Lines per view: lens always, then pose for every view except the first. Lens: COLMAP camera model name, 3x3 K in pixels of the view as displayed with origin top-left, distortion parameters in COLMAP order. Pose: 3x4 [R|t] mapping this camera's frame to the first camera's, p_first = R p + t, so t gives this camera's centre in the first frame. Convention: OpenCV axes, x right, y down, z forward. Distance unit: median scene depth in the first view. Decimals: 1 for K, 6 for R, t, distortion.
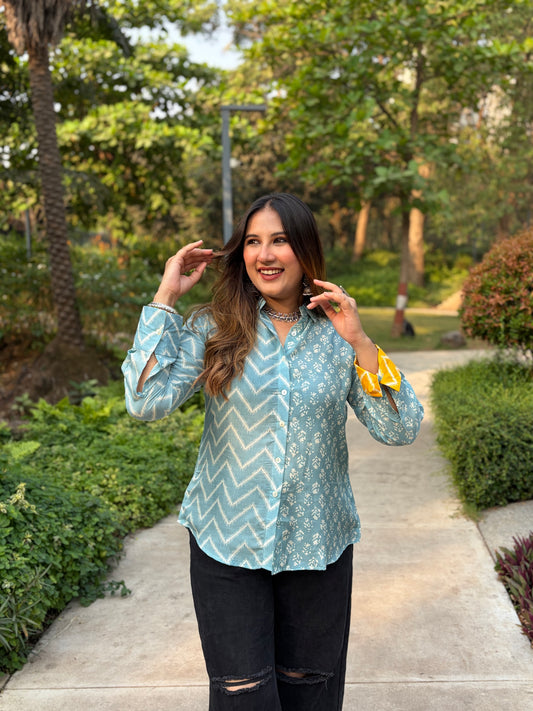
lens RADIAL K [[679.9, 0, 266.5], [0, 679.9, 355.5], [0, 0, 1]] dist [0.006760, -0.000420]
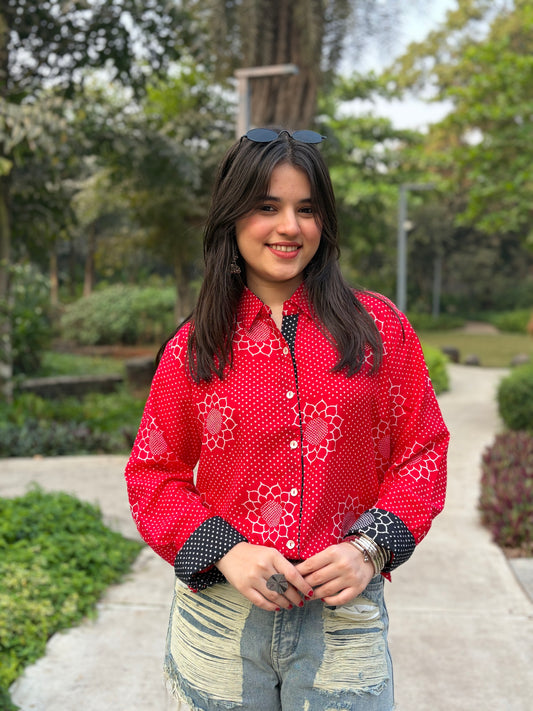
lens RADIAL K [[745.2, 0, 266.5], [0, 745.2, 355.5], [0, 0, 1]] dist [0.006840, -0.023700]
pose [[0.954208, 0.021787, -0.298350, 0.082642], [-0.038006, 0.998092, -0.048668, 0.043412], [0.296721, 0.057779, 0.953215, -0.324289]]
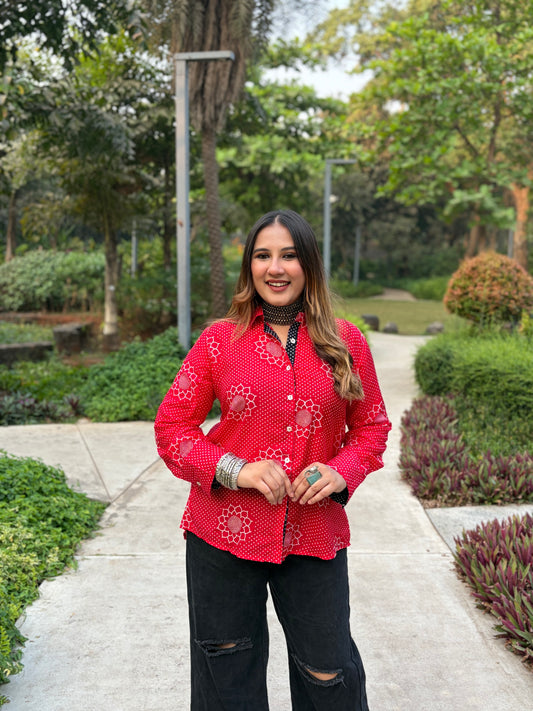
lens RADIAL K [[751.9, 0, 262.6], [0, 751.9, 345.7], [0, 0, 1]] dist [0.126762, -0.408166]
pose [[0.980099, 0.032354, -0.195857, 0.079738], [-0.035756, 0.999264, -0.013860, 0.037449], [0.195265, 0.020587, 0.980534, -0.374592]]
